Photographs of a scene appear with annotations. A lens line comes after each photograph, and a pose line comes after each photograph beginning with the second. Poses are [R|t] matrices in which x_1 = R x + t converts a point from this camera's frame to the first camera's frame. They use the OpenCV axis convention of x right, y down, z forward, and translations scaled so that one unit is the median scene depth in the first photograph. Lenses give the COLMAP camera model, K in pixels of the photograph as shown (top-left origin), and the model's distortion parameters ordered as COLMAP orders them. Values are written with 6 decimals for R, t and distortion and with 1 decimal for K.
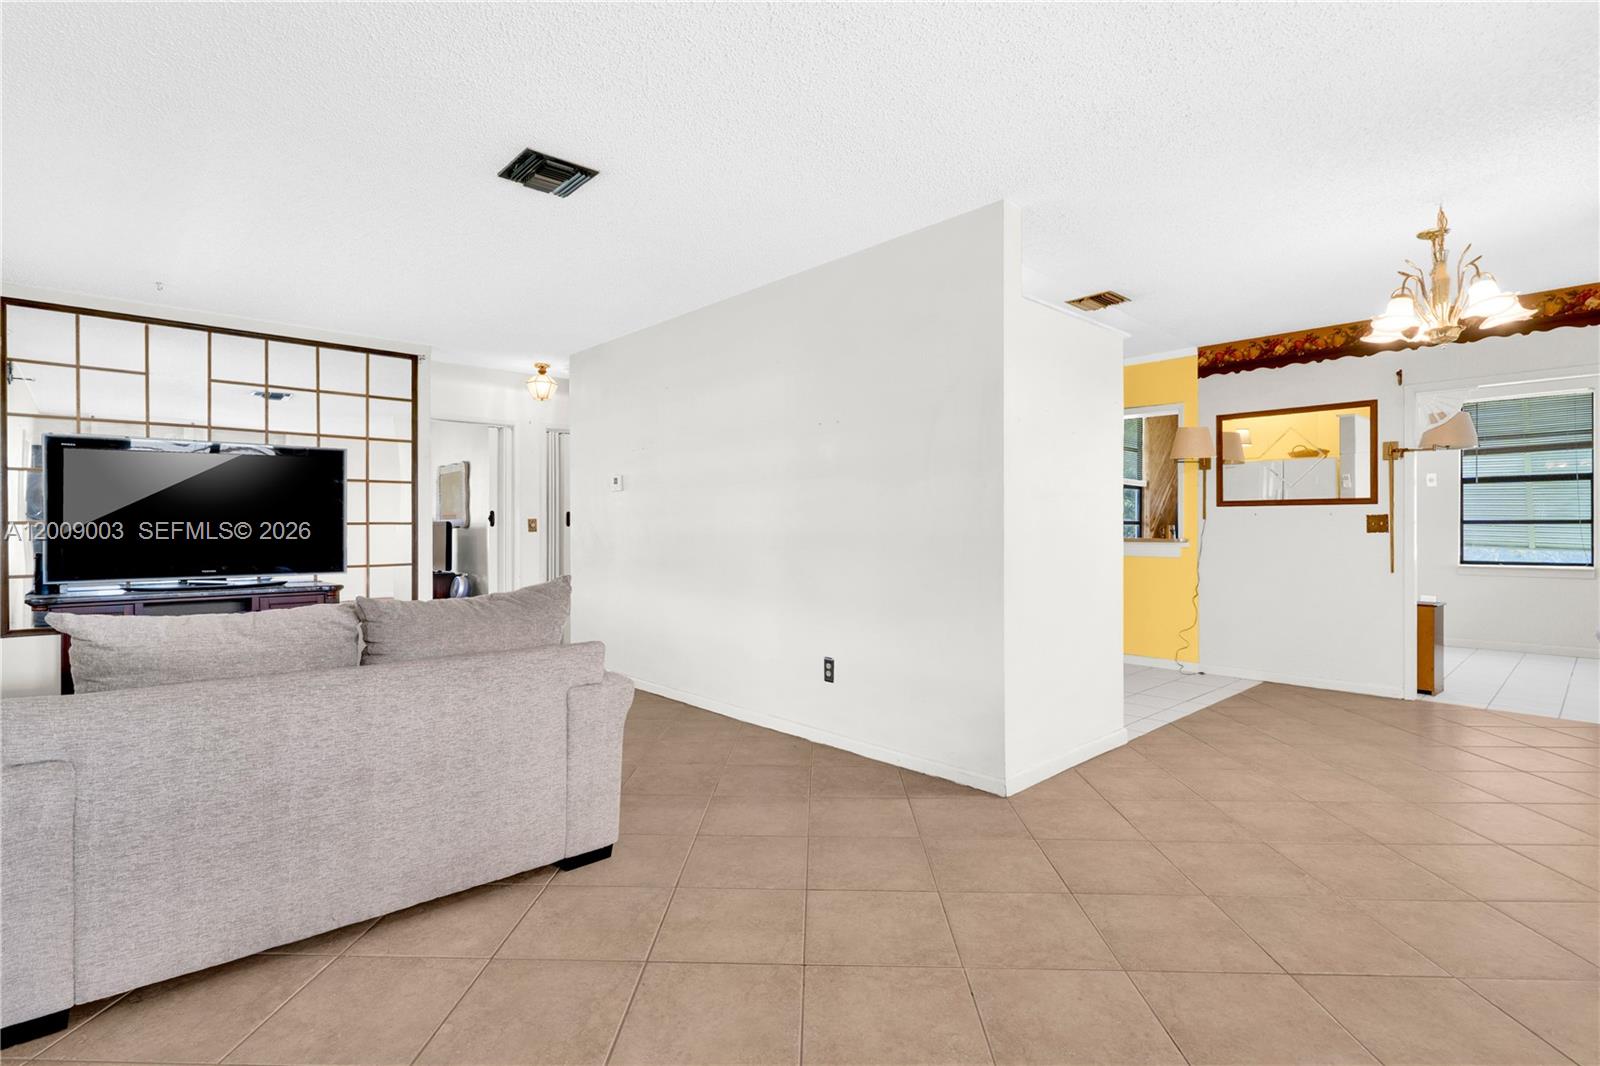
lens RADIAL K [[762.7, 0, 795.4], [0, 762.7, 523.8], [0, 0, 1]] dist [0.000412, 0.000662]
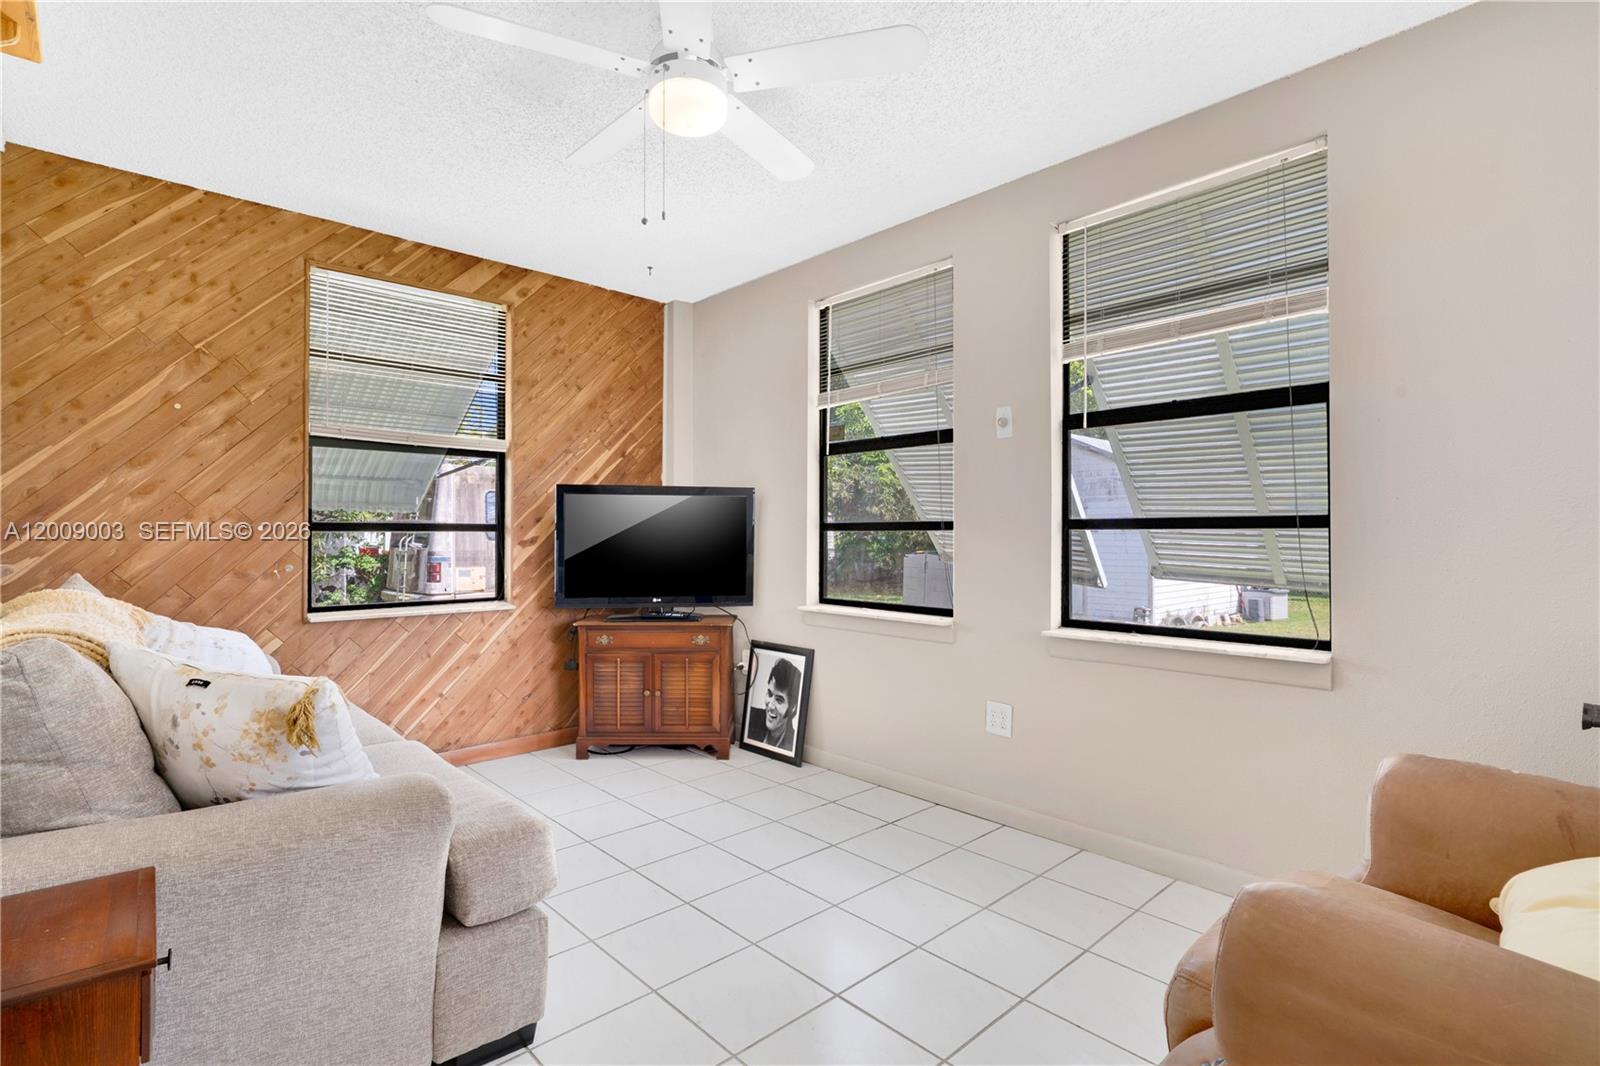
lens RADIAL K [[762.7, 0, 795.4], [0, 762.7, 523.8], [0, 0, 1]] dist [0.000412, 0.000662]
pose [[0.999989, -0.000997, -0.004598, 1.018625], [0.000953, 0.999955, -0.009443, 0.001826], [0.004607, 0.009439, 0.999945, 0.824912]]
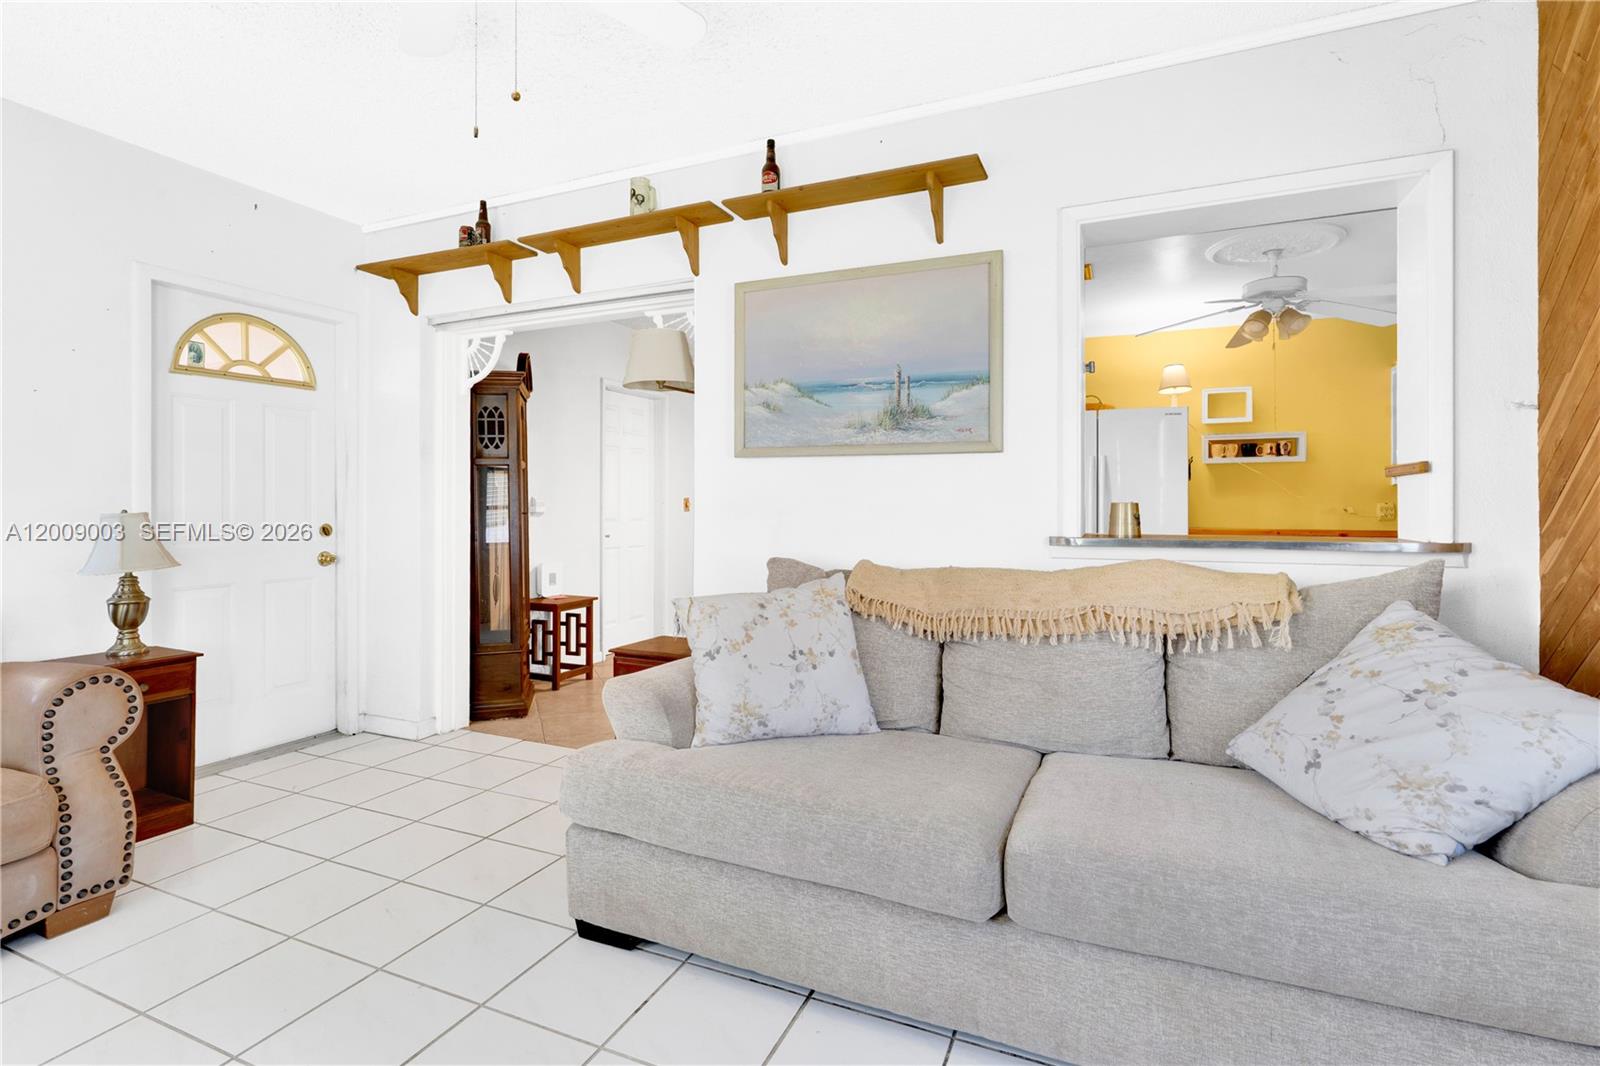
lens RADIAL K [[746.1, 0, 801.1], [0, 746.1, 512.7], [0, 0, 1]] dist [-0.000895, 0.000212]
pose [[-0.913269, -0.003827, -0.407340, 0.967050], [-0.002560, 0.999990, -0.003655, 0.009906], [0.407350, -0.002295, -0.913269, 1.521069]]
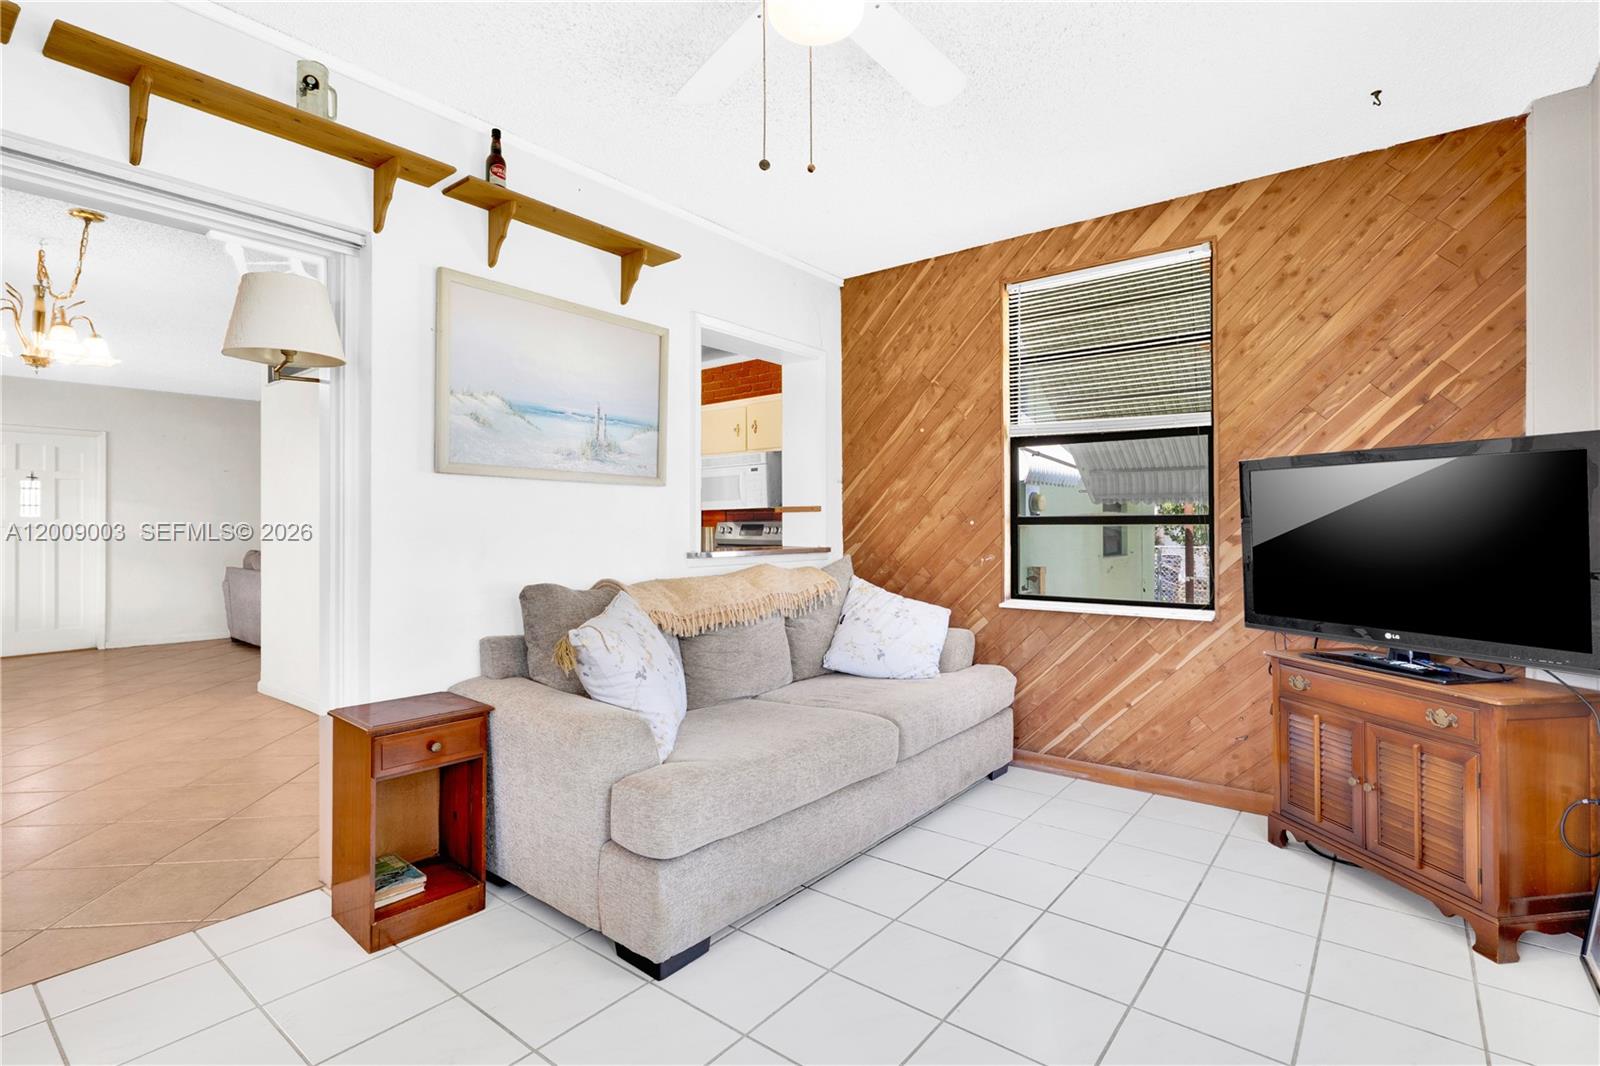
lens RADIAL K [[762.7, 0, 795.4], [0, 762.7, 523.8], [0, 0, 1]] dist [0.000412, 0.000662]
pose [[0.149209, -0.005039, -0.988793, 1.277907], [0.005450, 0.999976, -0.004273, 0.002588], [0.988791, -0.004751, 0.149233, 1.160019]]
